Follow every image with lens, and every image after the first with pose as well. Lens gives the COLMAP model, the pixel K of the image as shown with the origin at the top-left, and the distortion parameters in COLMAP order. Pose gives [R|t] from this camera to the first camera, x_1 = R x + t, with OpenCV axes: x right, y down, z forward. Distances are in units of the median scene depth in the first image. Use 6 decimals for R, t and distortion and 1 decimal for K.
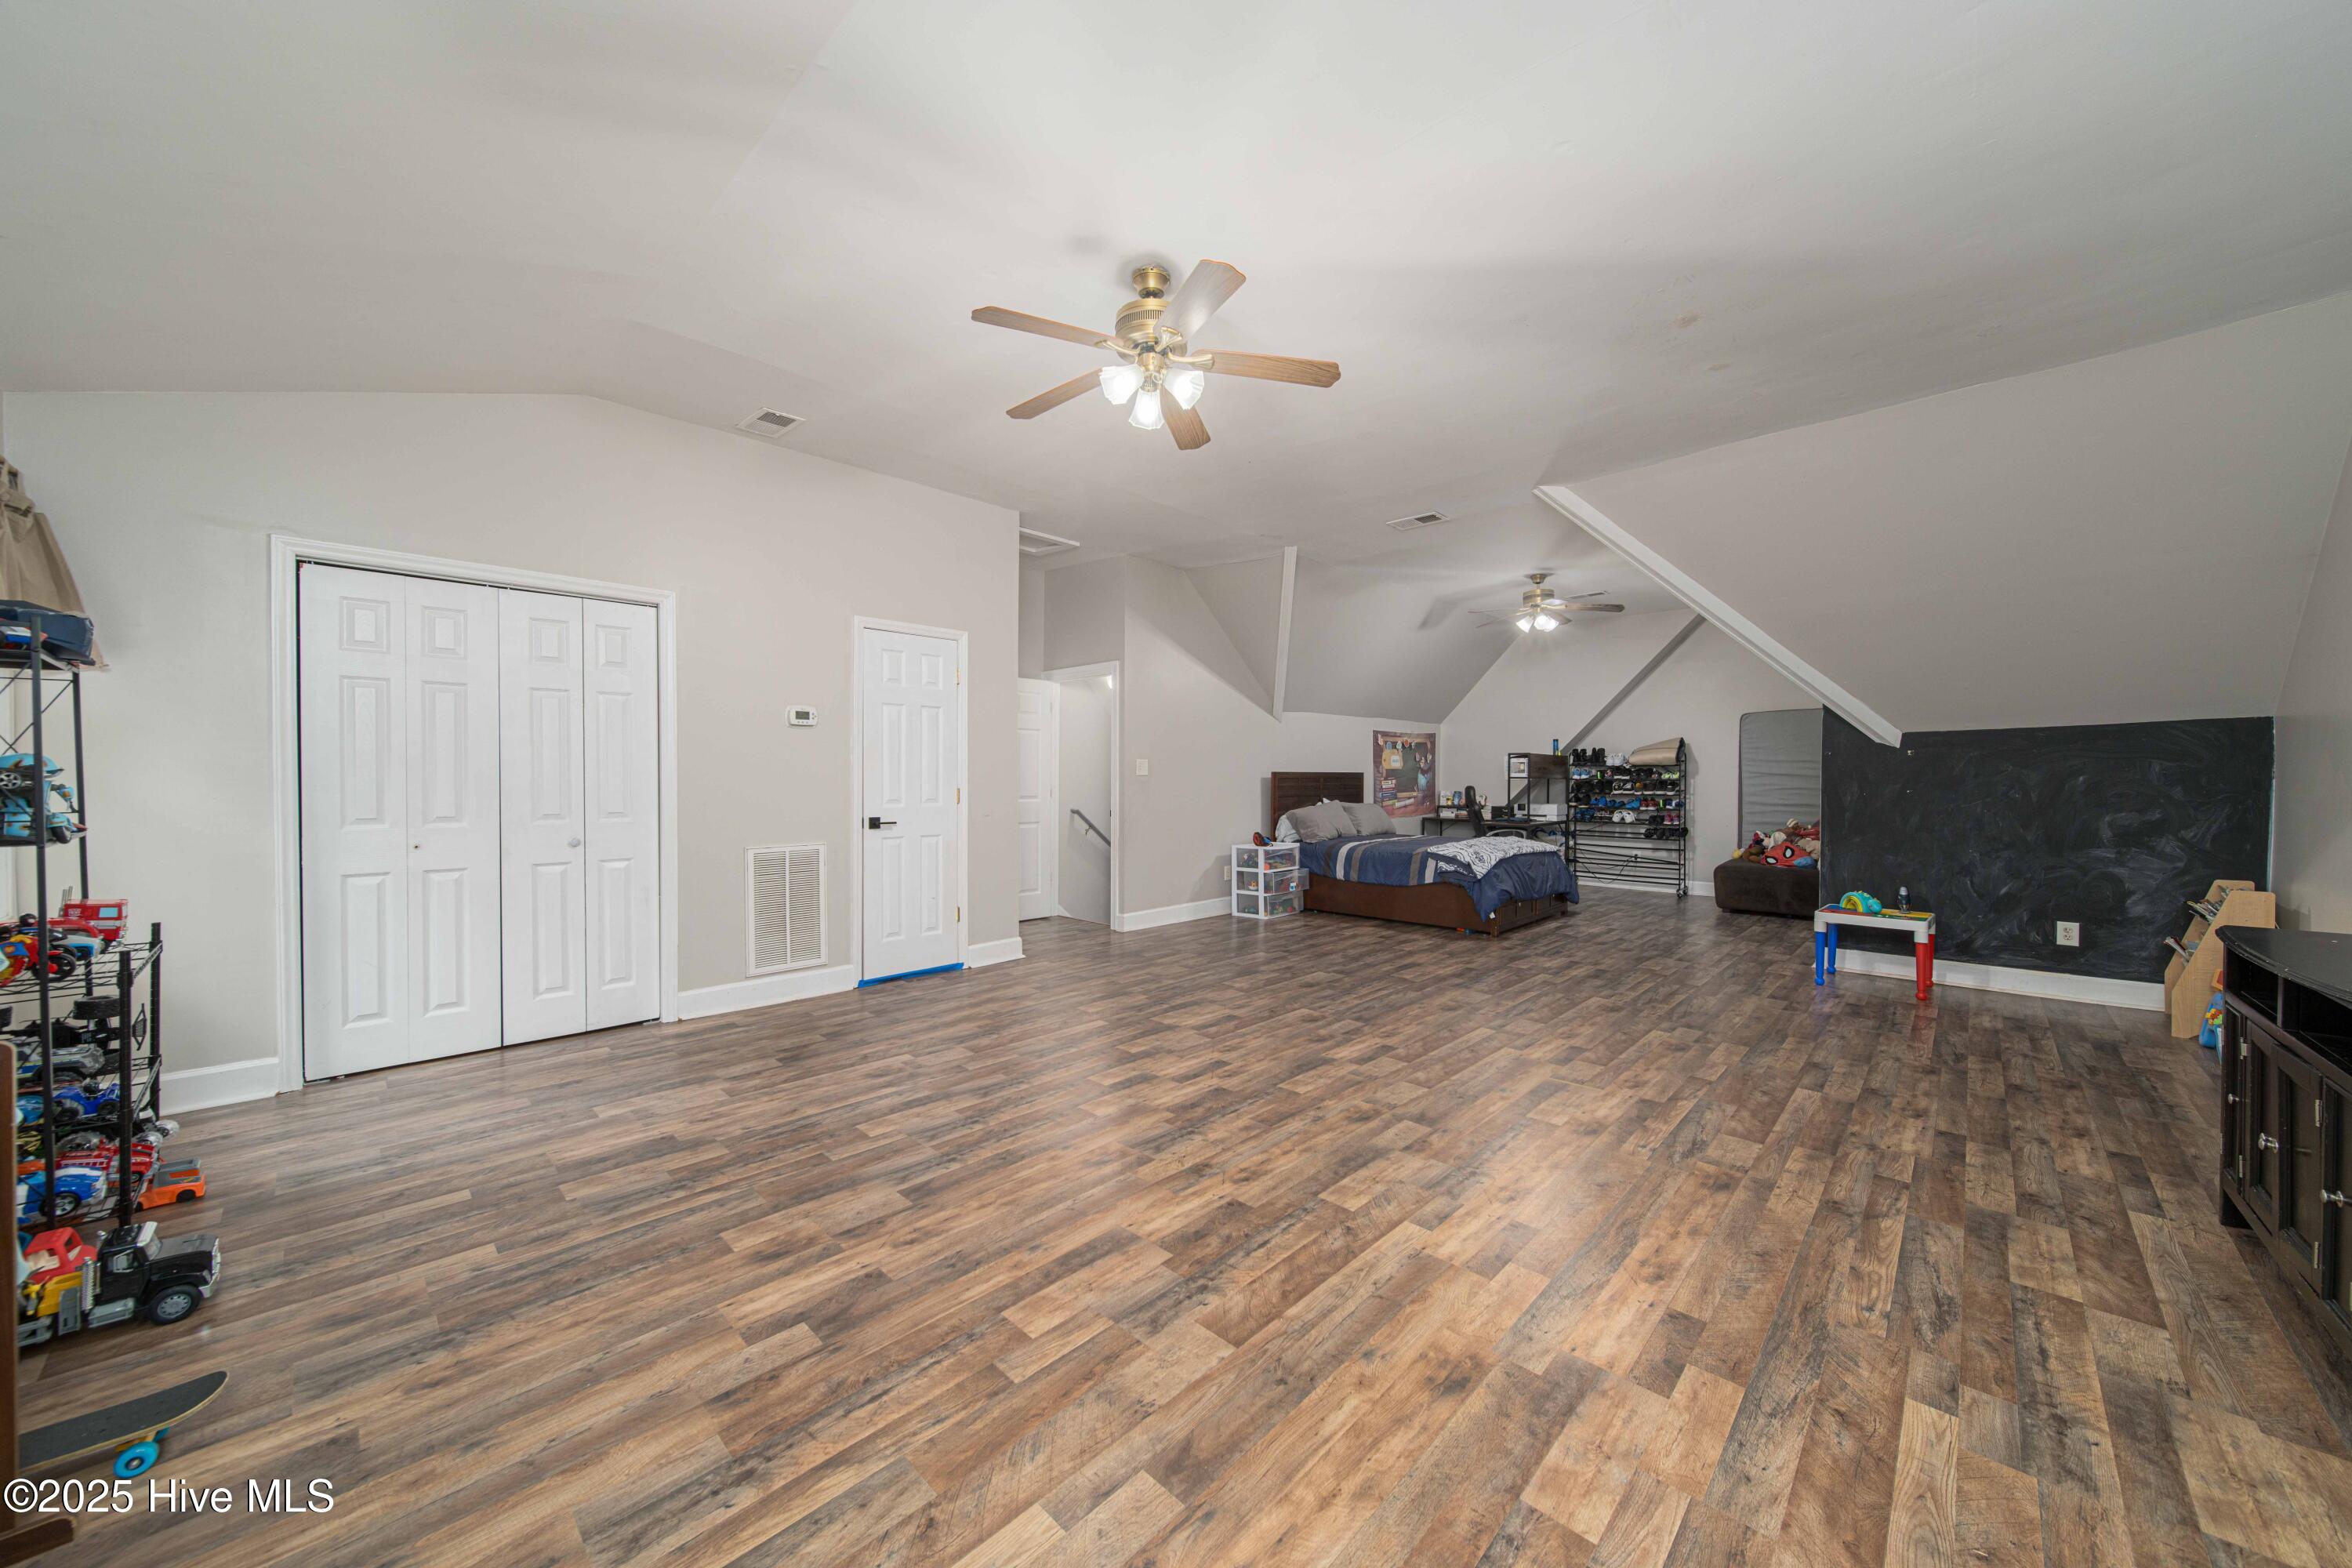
lens RADIAL K [[840.8, 0, 1171.2], [0, 840.8, 776.8], [0, 0, 1]] dist [0.000044, -0.001848]
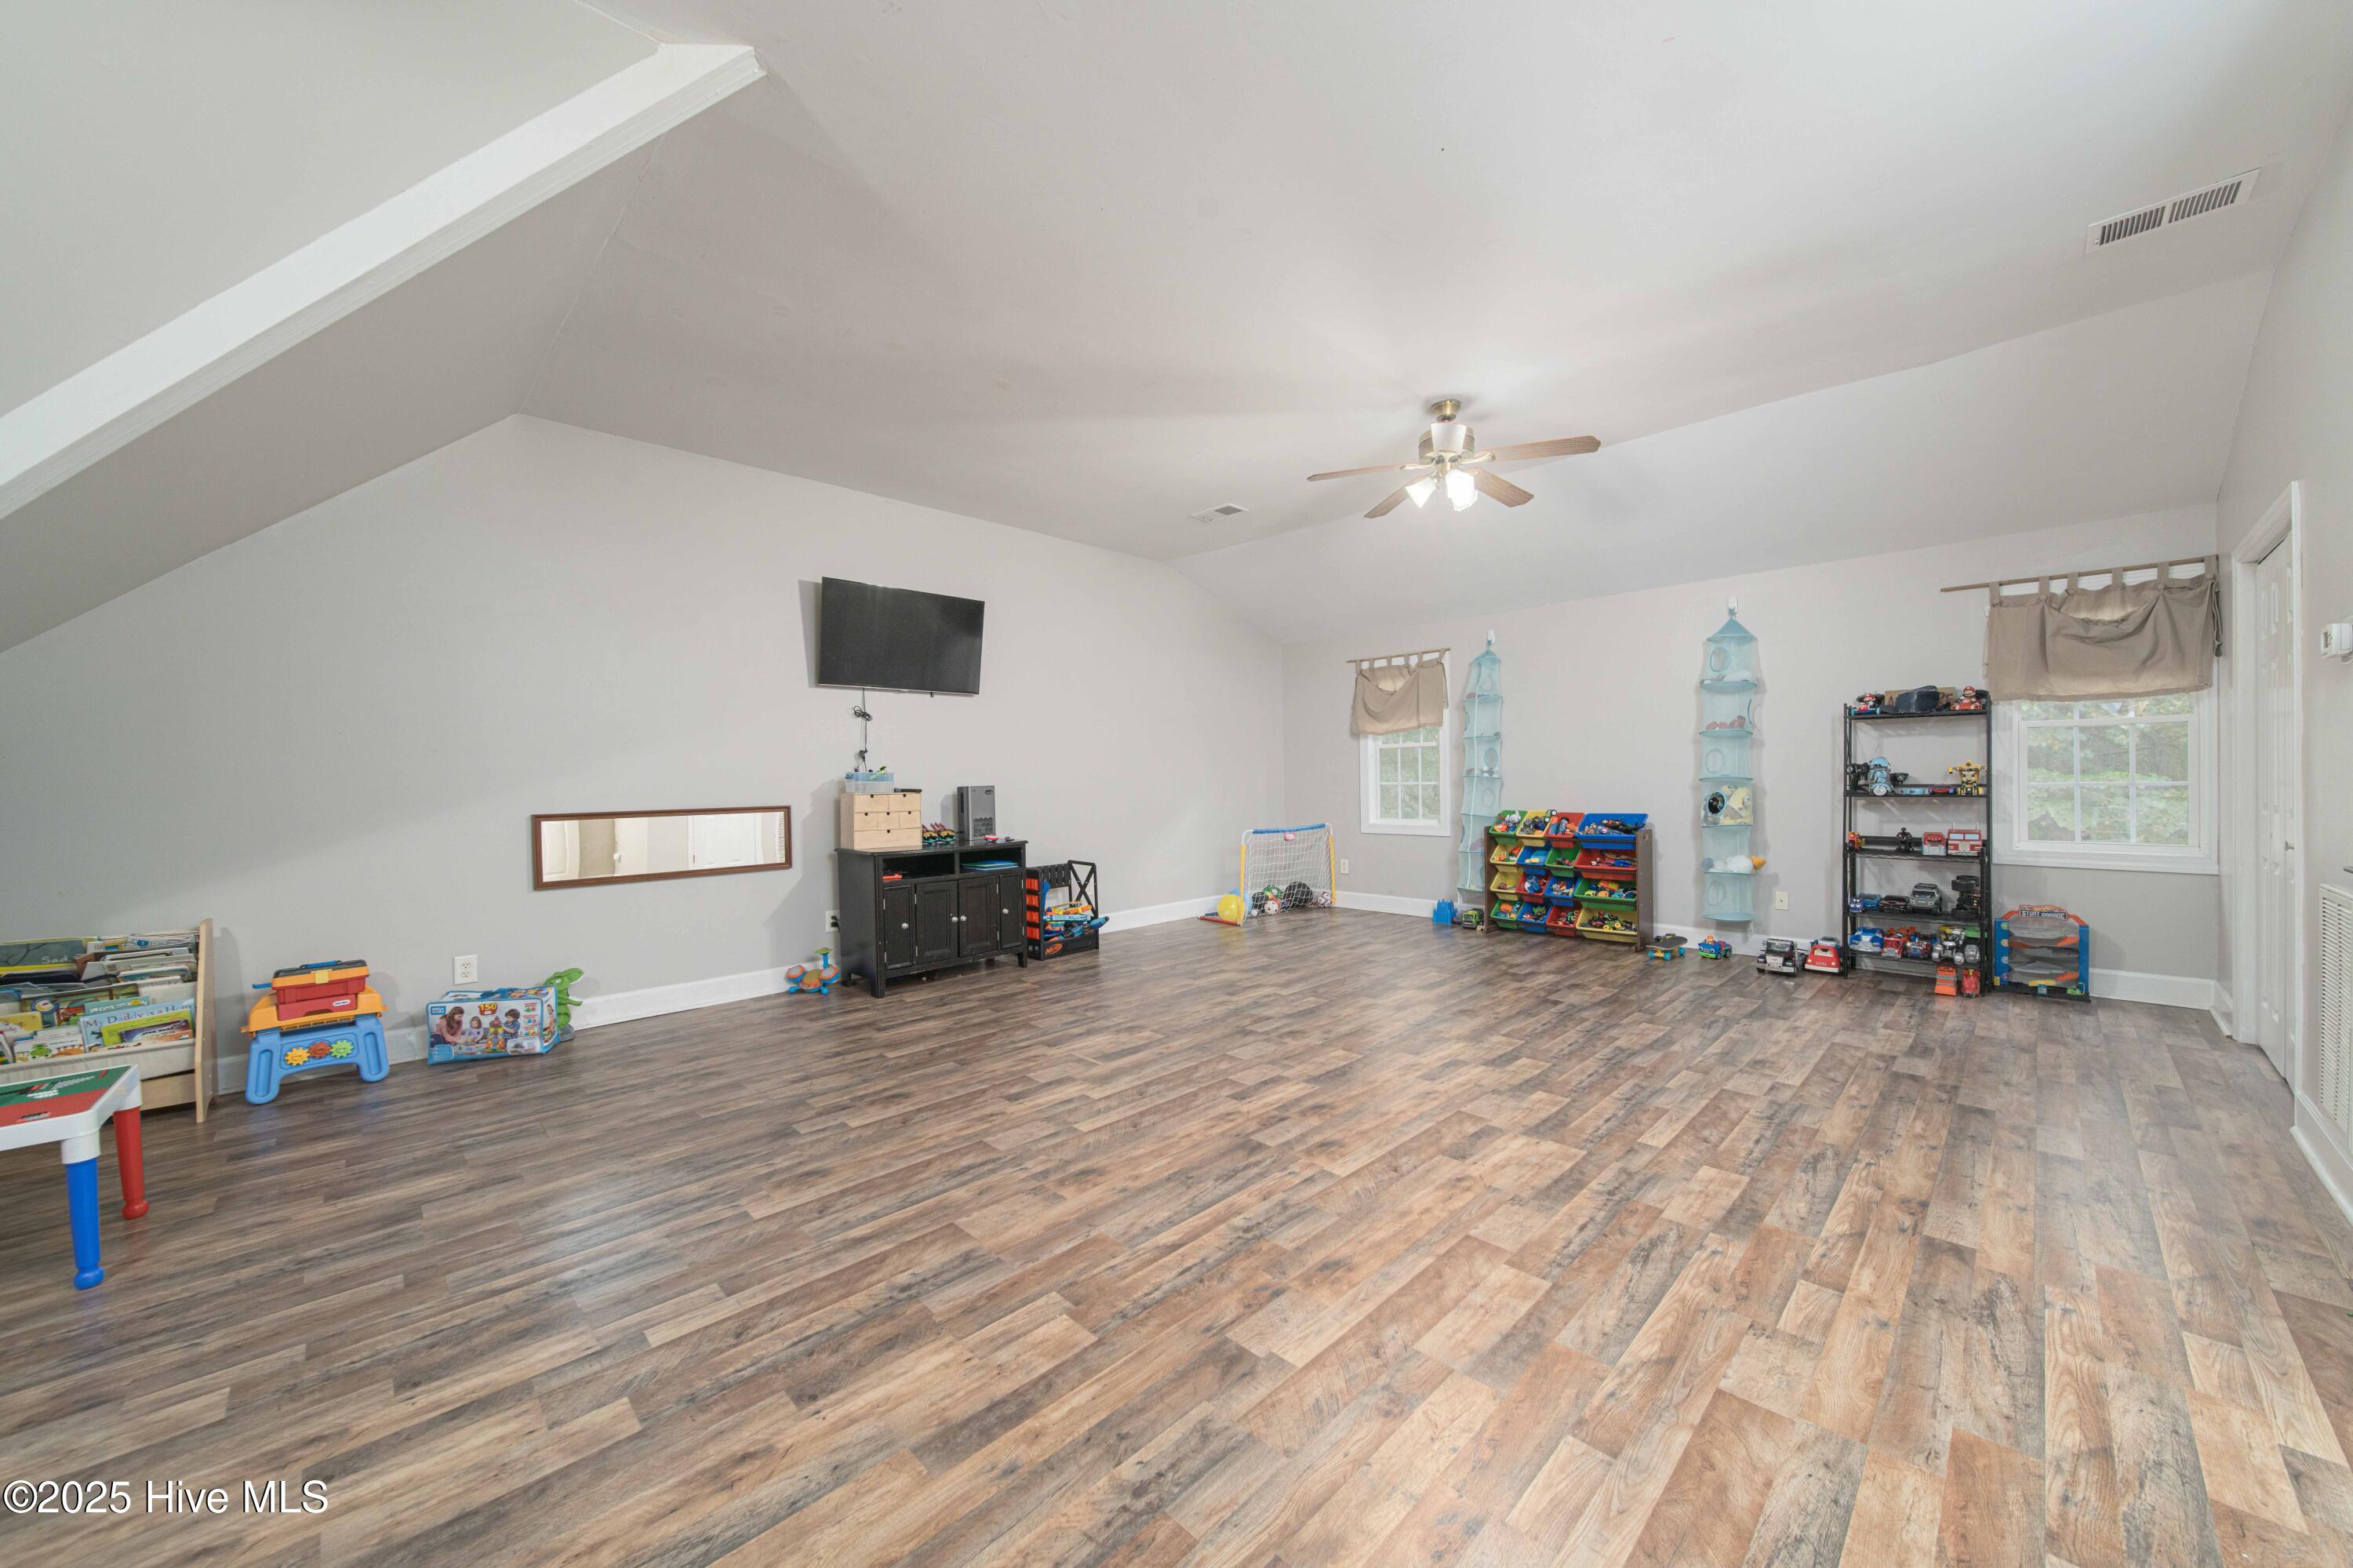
lens RADIAL K [[841.2, 0, 1171.7], [0, 841.2, 776.8], [0, 0, 1]] dist [0.000044, -0.001848]
pose [[-0.999447, 0.010612, 0.031511, 0.347315], [0.010580, 0.999943, -0.001162, 0.004478], [-0.031522, -0.000828, -0.999503, 2.169749]]
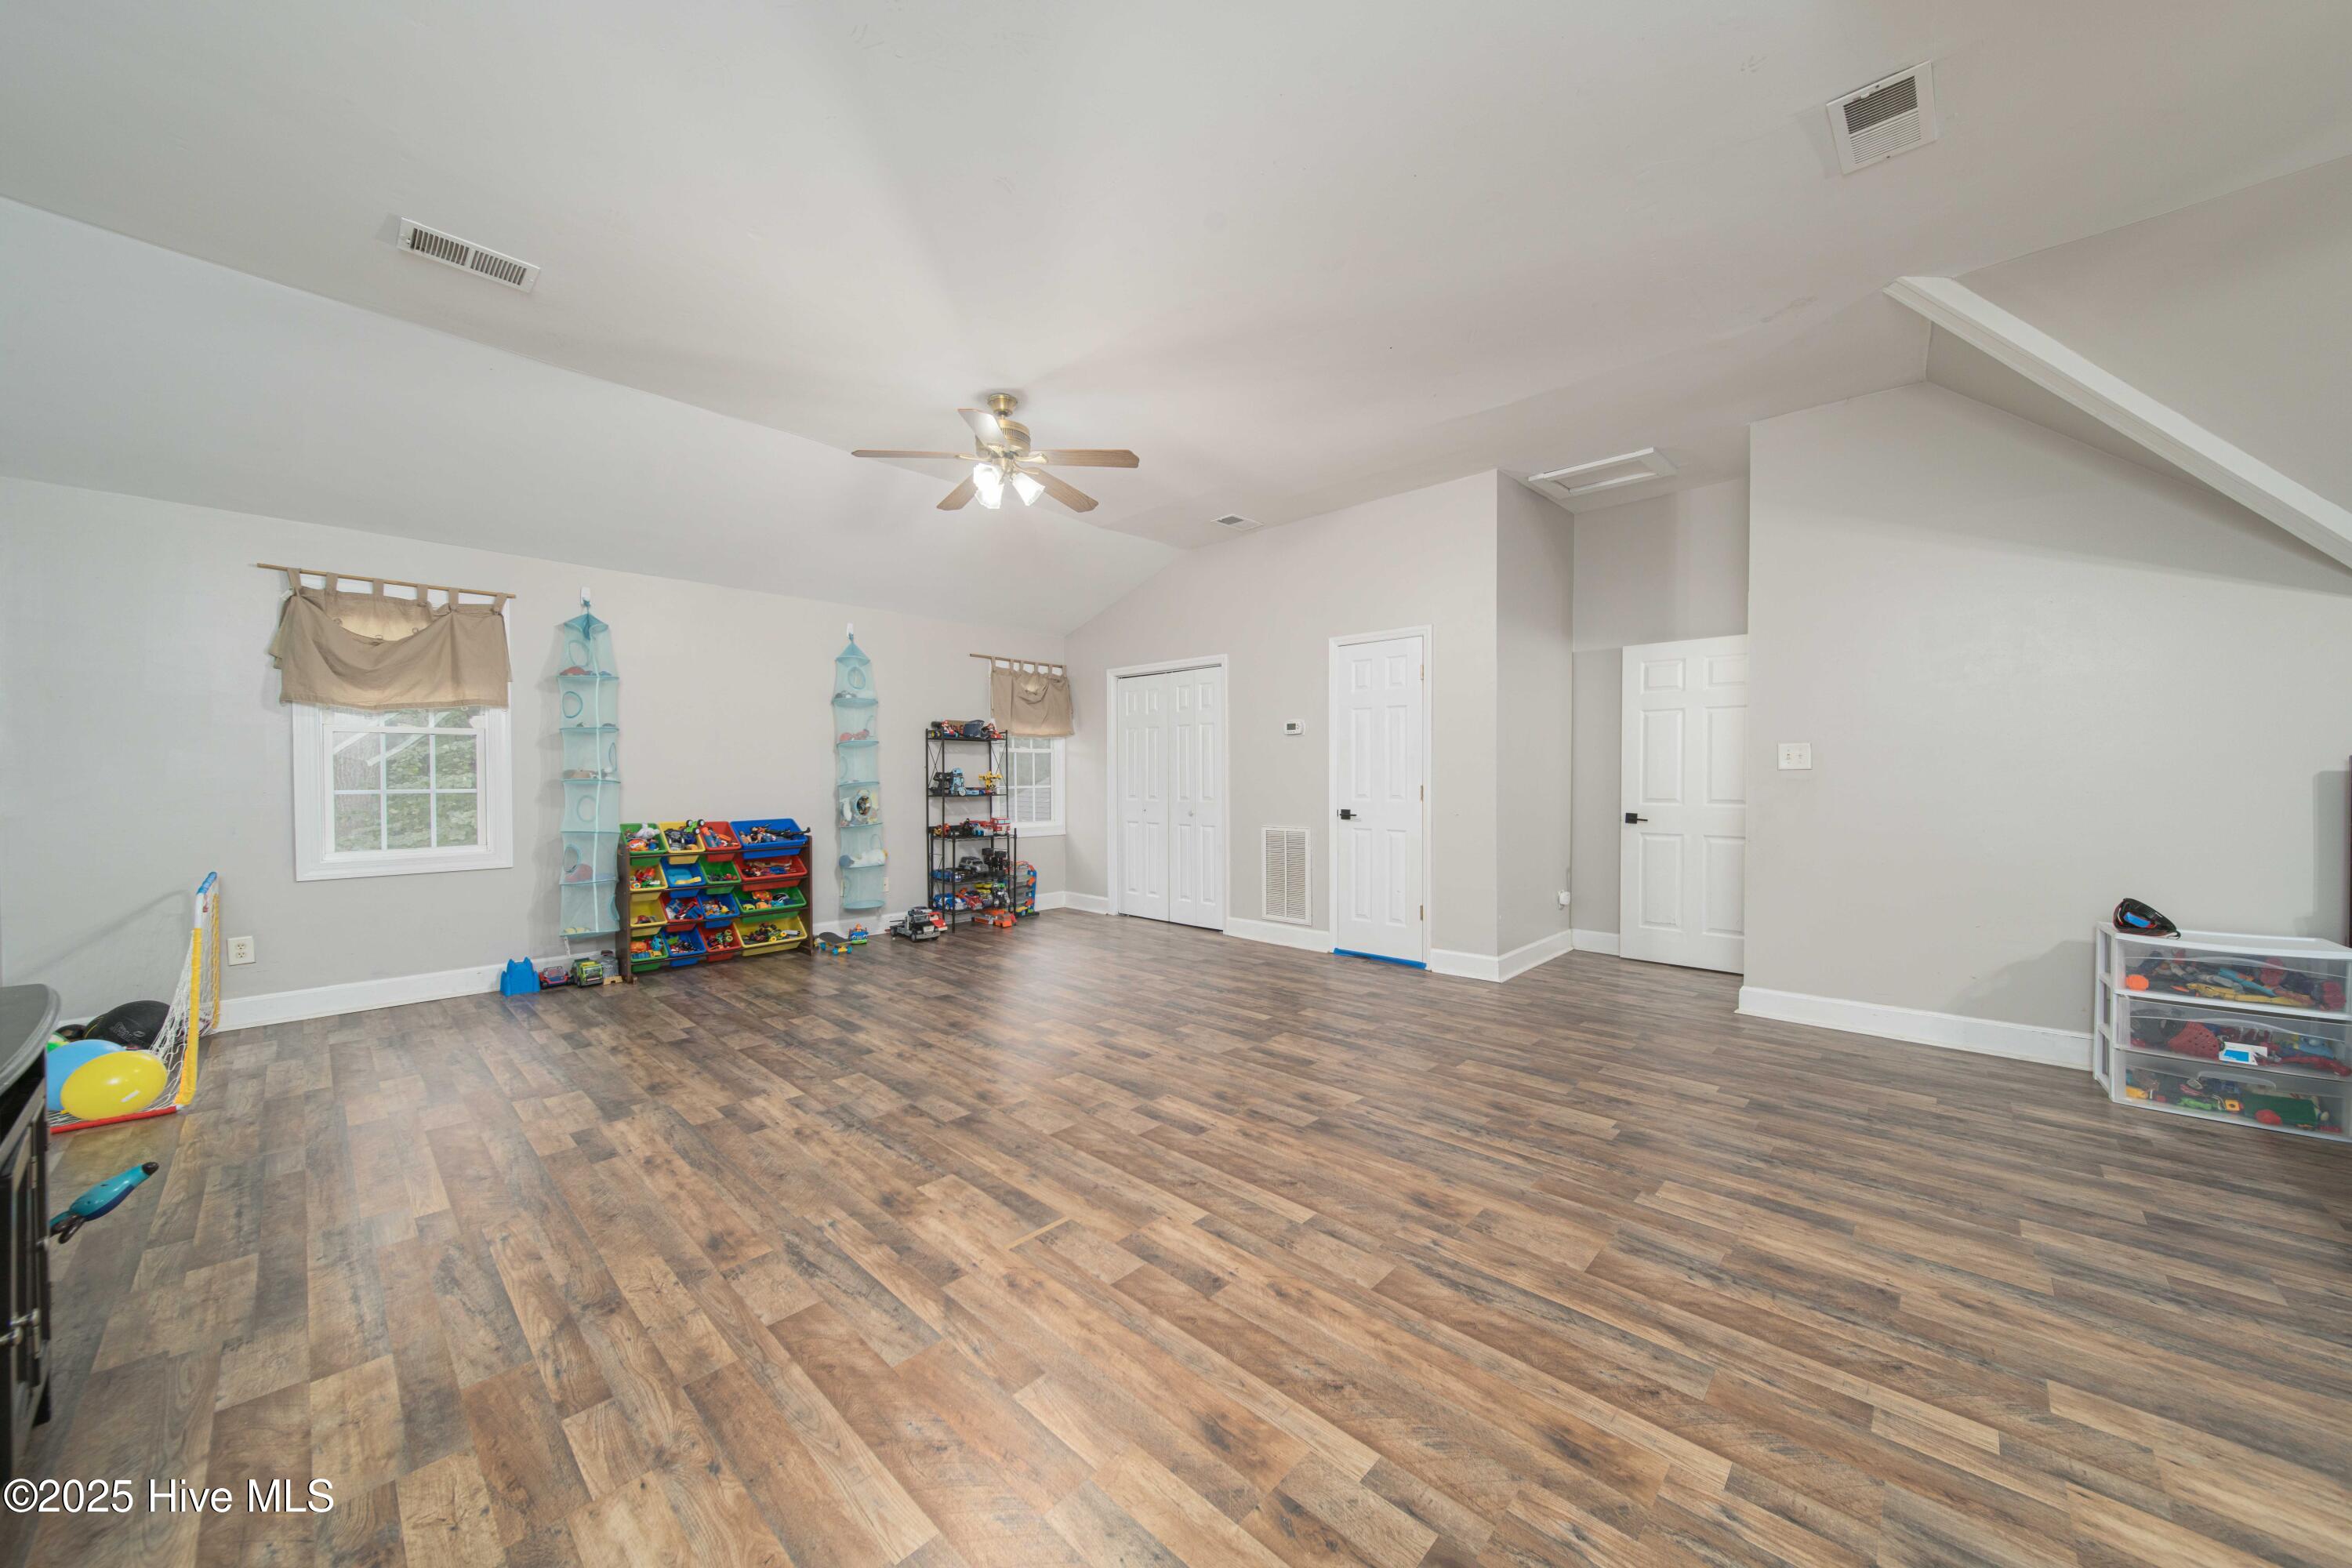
lens RADIAL K [[830.6, 0, 1169.0], [0, 830.6, 782.3], [0, 0, 1]] dist [0.000373, -0.001981]
pose [[0.001736, 0.005012, -0.999986, 1.182547], [0.002311, 0.999985, 0.005016, 0.007313], [0.999996, -0.002319, 0.001724, 1.148948]]
